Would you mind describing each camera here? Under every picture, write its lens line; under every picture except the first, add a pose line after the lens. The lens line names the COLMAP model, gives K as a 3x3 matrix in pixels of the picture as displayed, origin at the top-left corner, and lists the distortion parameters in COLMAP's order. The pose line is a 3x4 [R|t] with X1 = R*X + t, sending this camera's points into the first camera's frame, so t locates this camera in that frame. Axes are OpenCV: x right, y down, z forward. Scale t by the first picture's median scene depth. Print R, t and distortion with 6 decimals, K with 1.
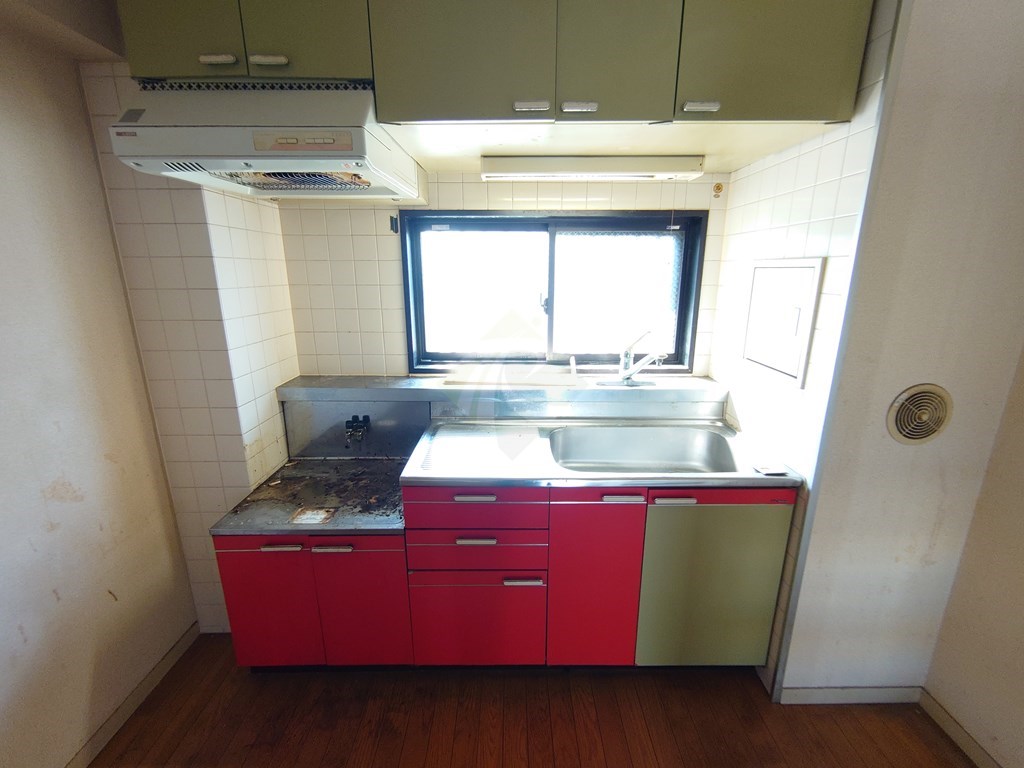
lens RADIAL K [[438.1, 0, 515.9], [0, 438.1, 381.8], [0, 0, 1]] dist [0.004110, -0.001595]
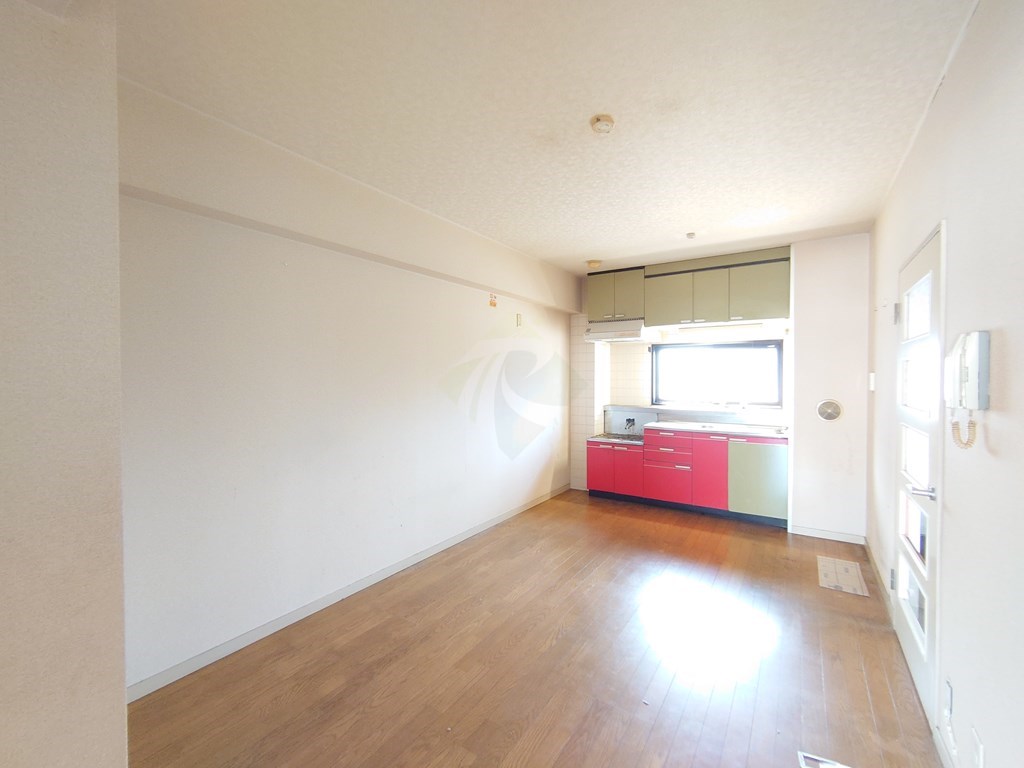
lens RADIAL K [[438.1, 0, 514.4], [0, 438.1, 382.8], [0, 0, 1]] dist [0.004110, -0.001595]
pose [[0.833877, 0.007144, -0.551904, 0.664612], [-0.137758, 0.970966, -0.195572, 0.615054], [0.534483, 0.239113, 0.810650, -2.022244]]
